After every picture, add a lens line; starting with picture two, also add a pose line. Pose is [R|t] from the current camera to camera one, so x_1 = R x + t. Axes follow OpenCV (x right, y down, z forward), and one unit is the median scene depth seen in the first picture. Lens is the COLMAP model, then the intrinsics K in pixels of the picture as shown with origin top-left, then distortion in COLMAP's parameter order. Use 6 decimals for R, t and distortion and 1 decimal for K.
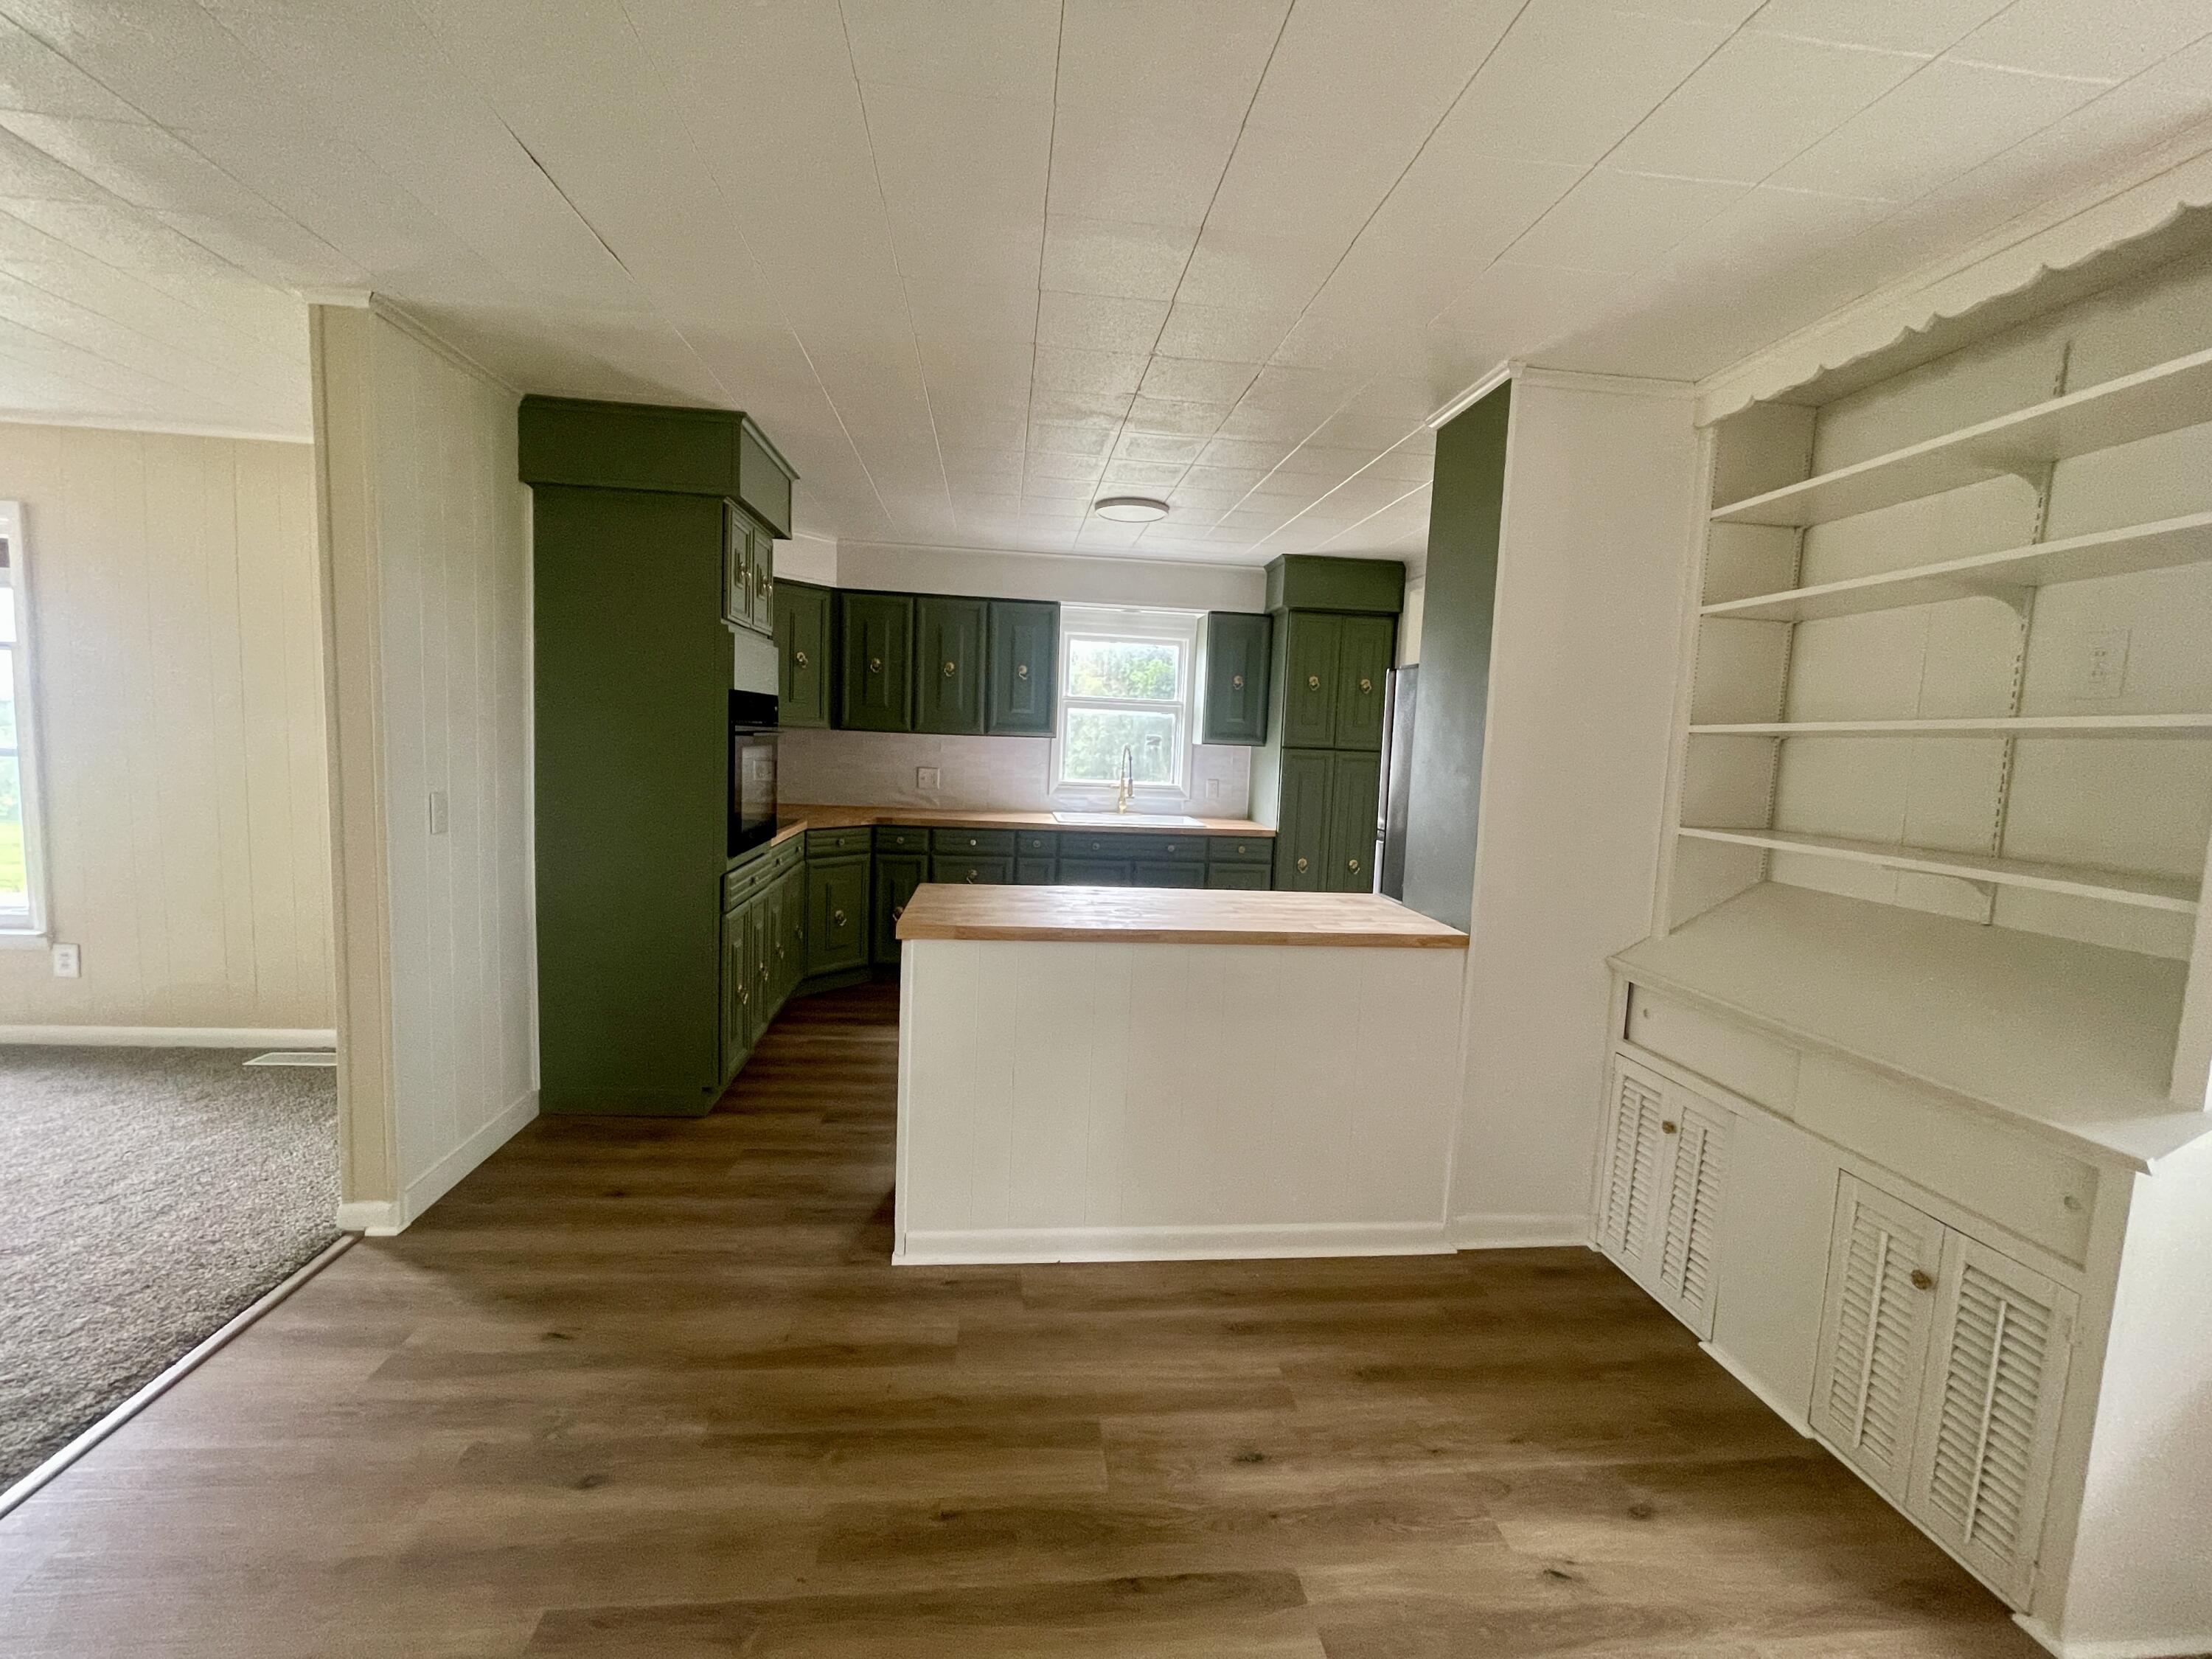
lens RADIAL K [[900.0, 0, 1098.8], [0, 900.0, 816.9], [0, 0, 1]] dist [-0.000022, -0.000007]
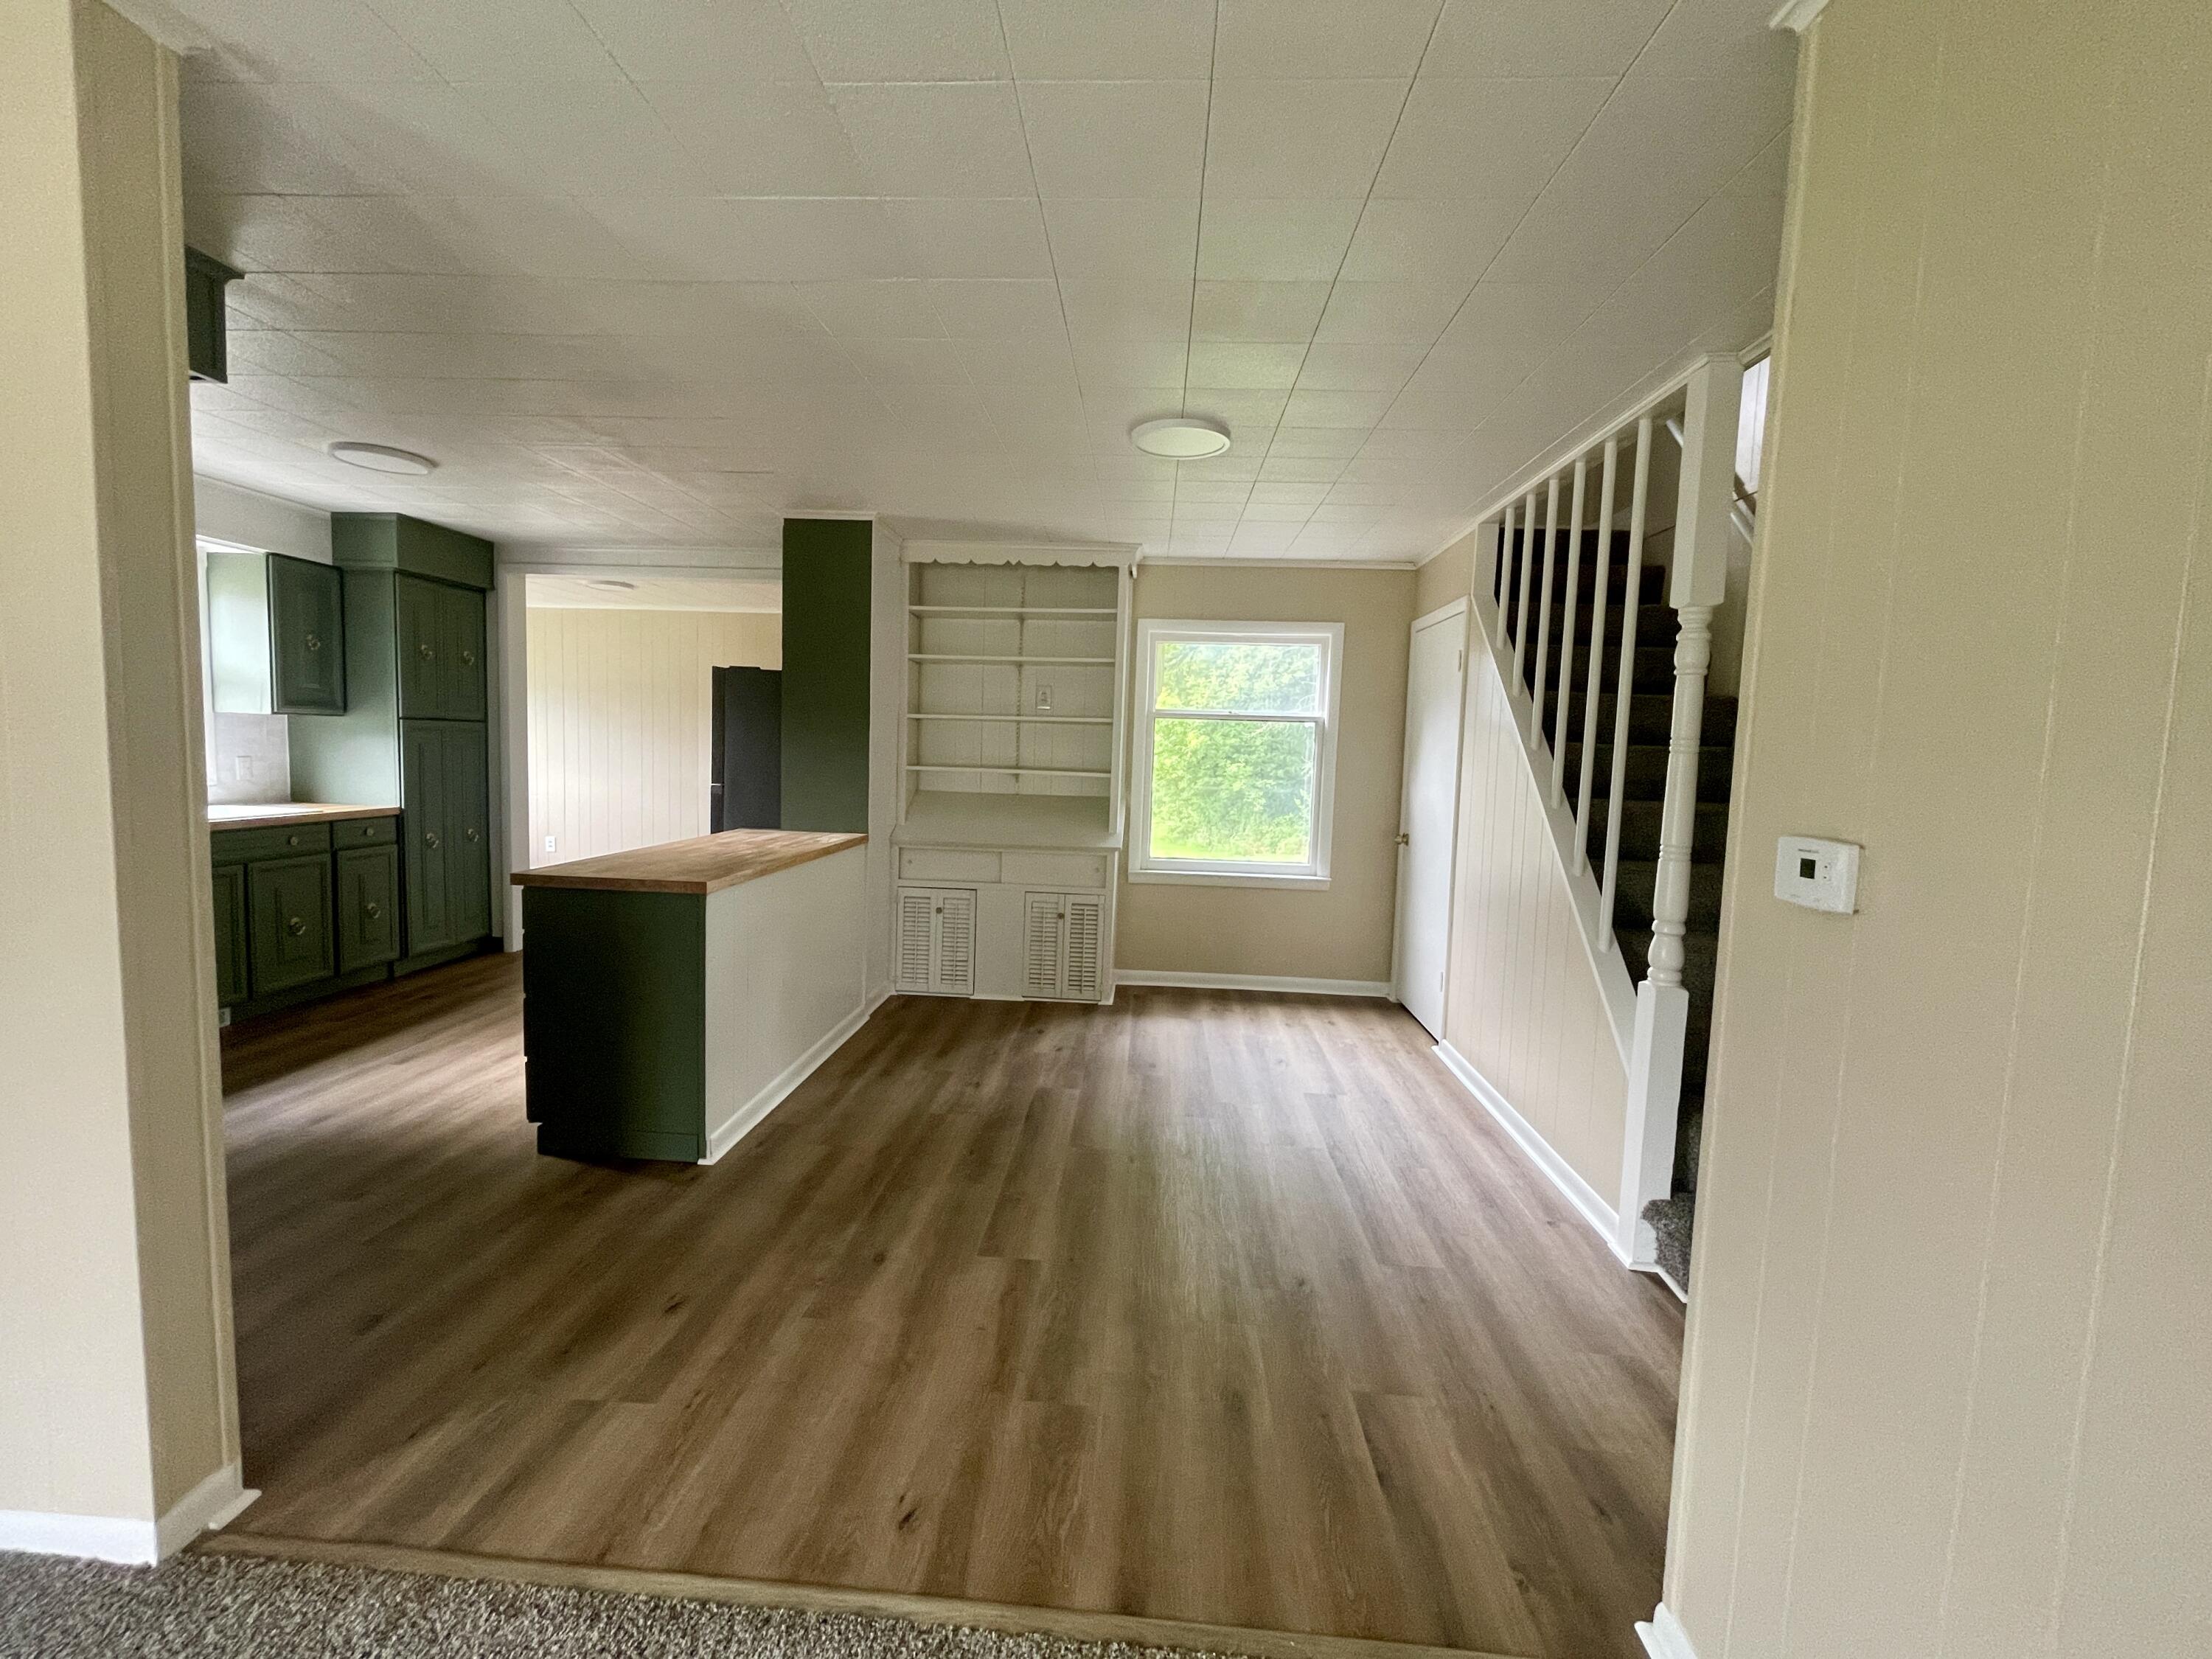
lens RADIAL K [[900.0, 0, 1098.8], [0, 900.0, 816.9], [0, 0, 1]] dist [-0.000022, -0.000007]
pose [[0.169744, -0.113671, 0.978910, -1.274732], [0.061740, 0.992601, 0.104555, -0.059411], [-0.983552, 0.042690, 0.175506, 0.262881]]
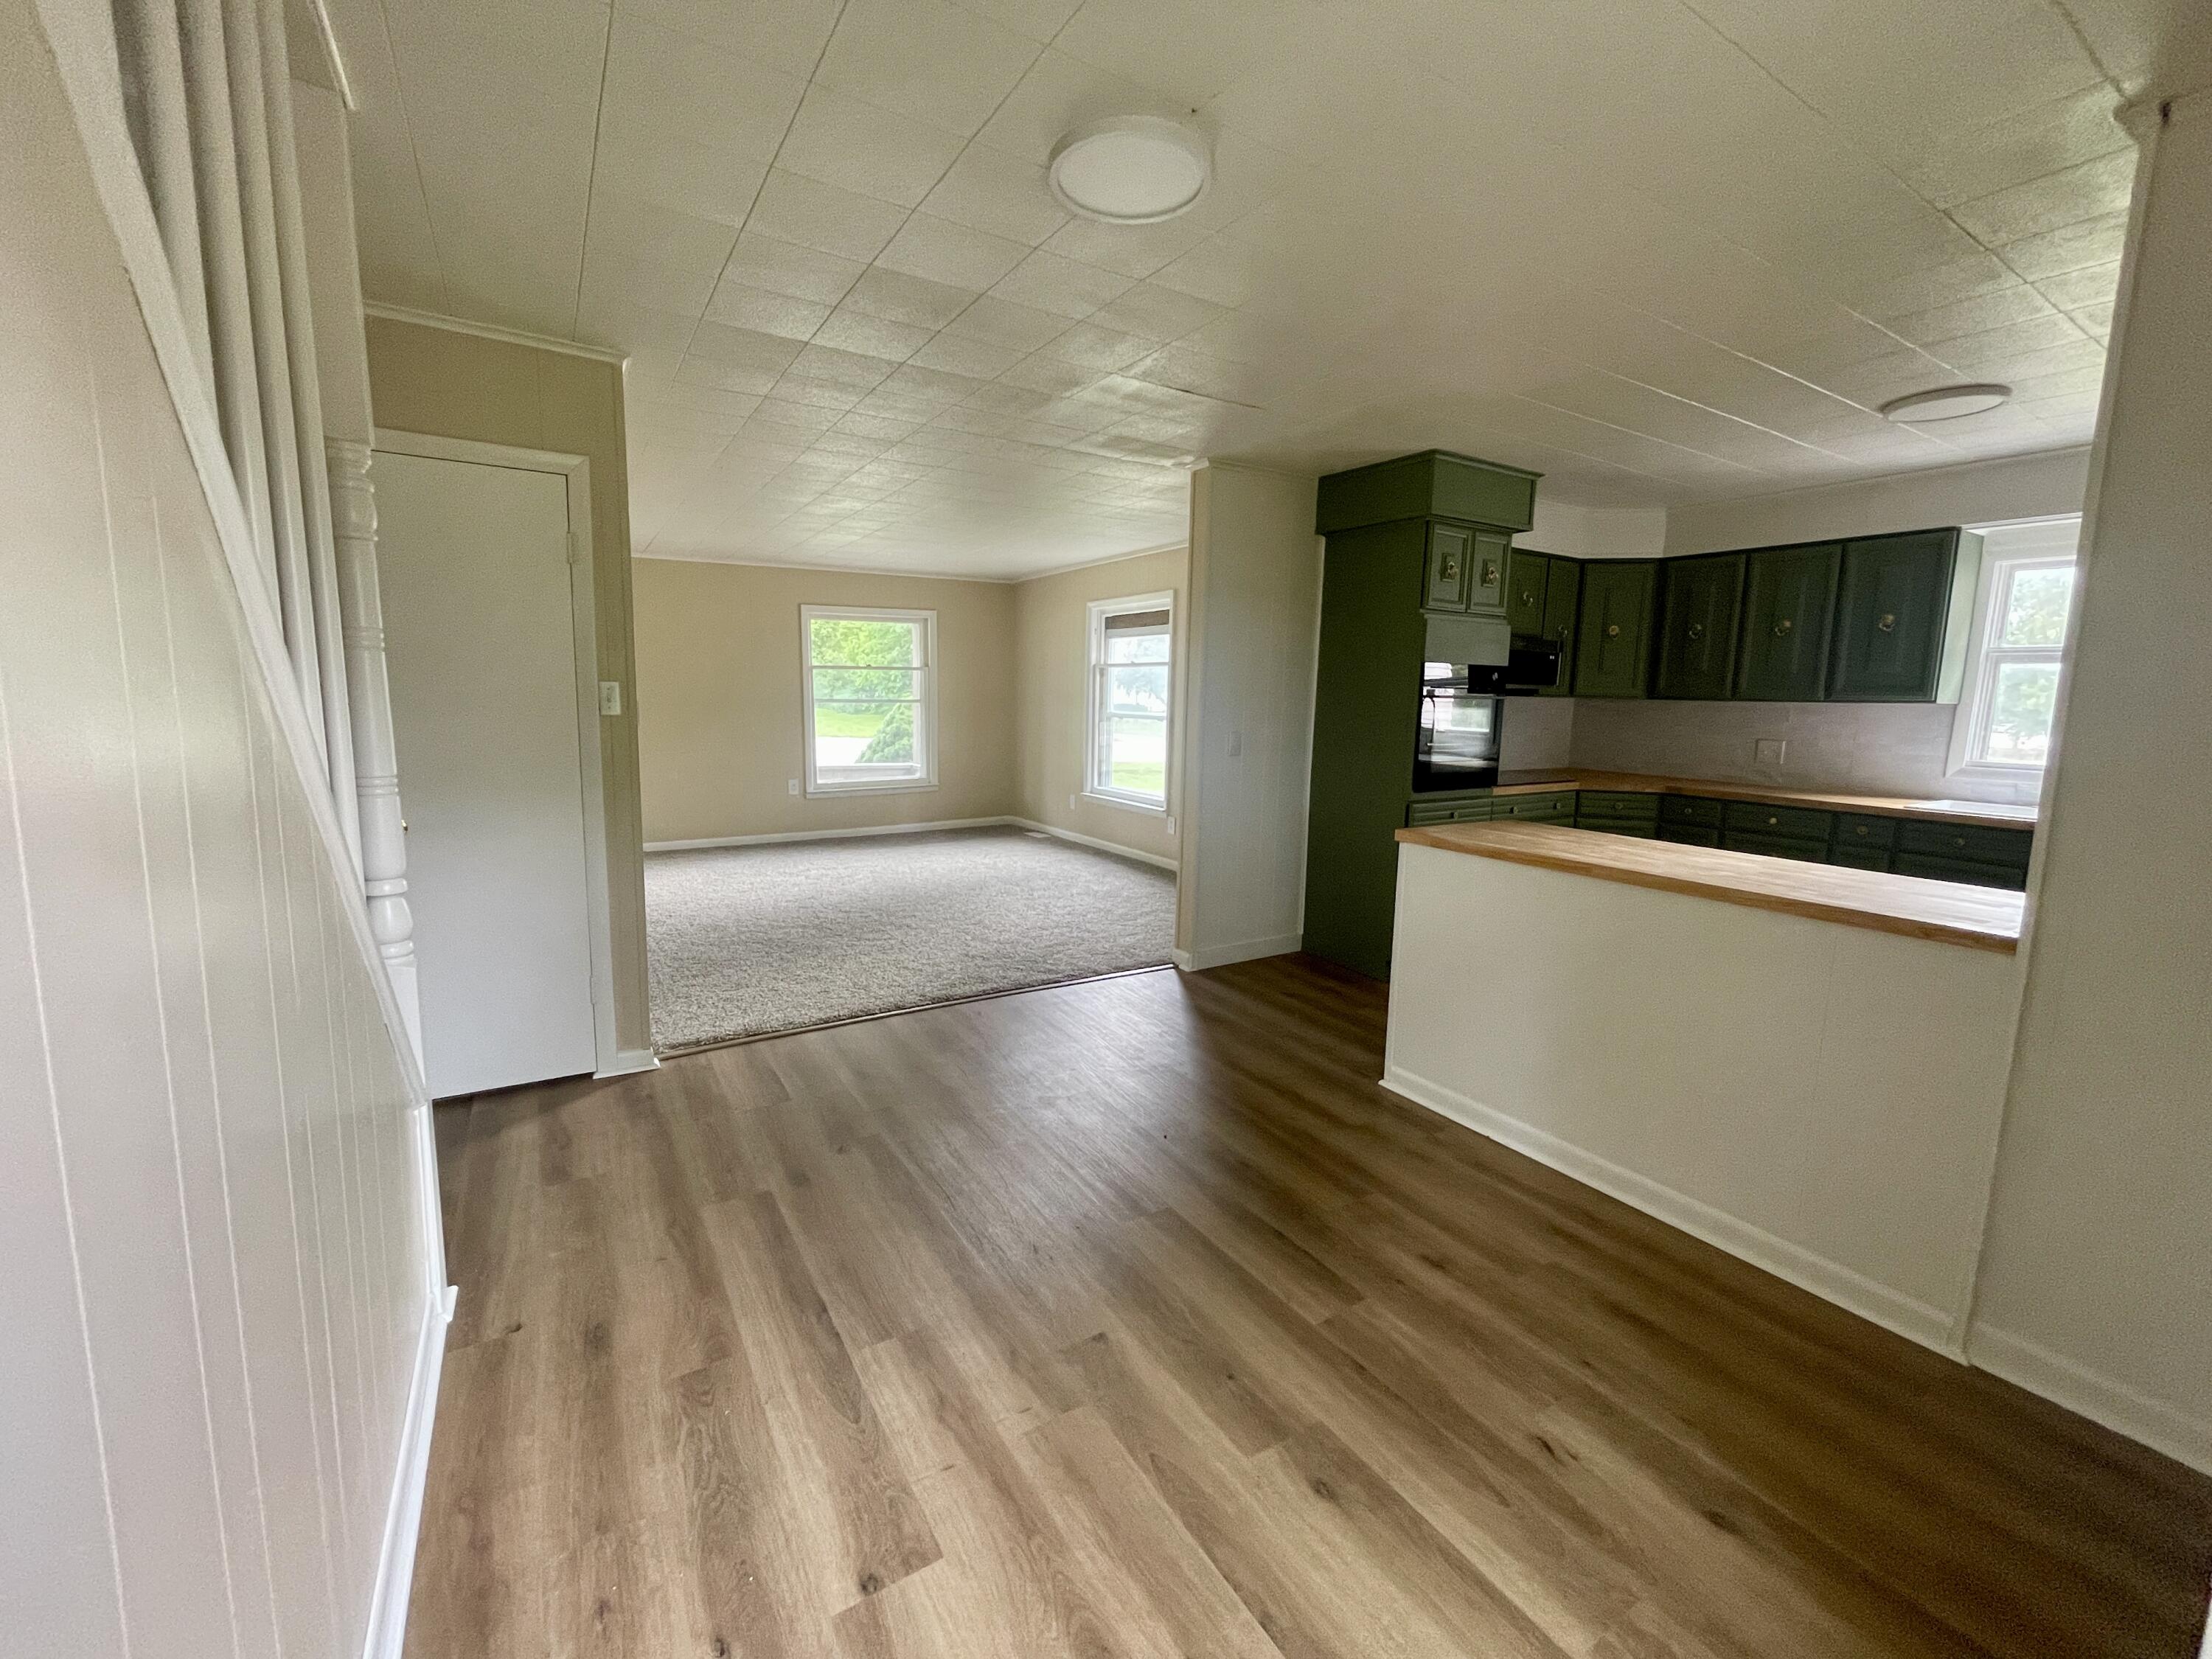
lens RADIAL K [[900.0, 0, 1098.8], [0, 900.0, 816.9], [0, 0, 1]] dist [-0.000022, -0.000007]
pose [[0.434962, 0.091785, -0.895758, 0.762960], [-0.084048, 0.994587, 0.061099, 0.054507], [0.896517, 0.048711, 0.440322, 0.014892]]
